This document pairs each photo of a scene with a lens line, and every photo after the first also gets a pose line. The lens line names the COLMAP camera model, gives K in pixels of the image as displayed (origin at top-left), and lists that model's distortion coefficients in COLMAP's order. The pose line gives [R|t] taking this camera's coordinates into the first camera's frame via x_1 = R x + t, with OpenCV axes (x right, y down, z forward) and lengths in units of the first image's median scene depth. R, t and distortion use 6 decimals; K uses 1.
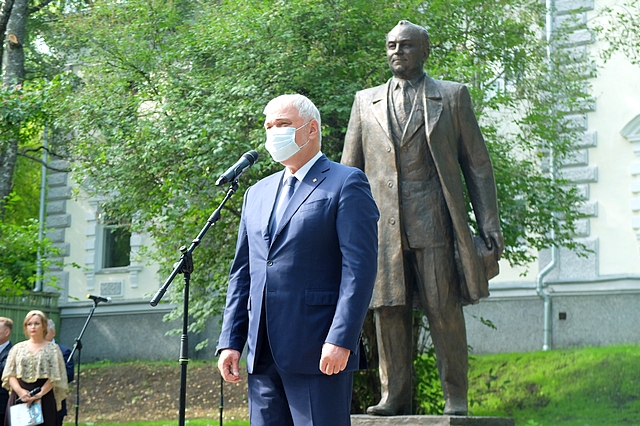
lens RADIAL K [[1309.3, 0, 319.8], [0, 1309.3, 215.4], [0, 0, 1]] dist [0.044751, 0.000000]
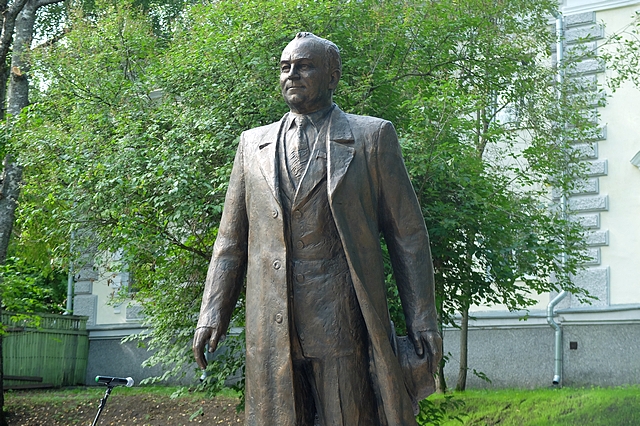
lens RADIAL K [[1159.2, 0, 318.0], [0, 1159.2, 211.6], [0, 0, 1]] dist [0.020442, 0.000000]
pose [[0.999074, -0.001969, -0.042986, 0.045569], [0.001335, 0.999890, -0.014770, -0.019100], [0.043010, 0.014699, 0.998966, 0.170364]]
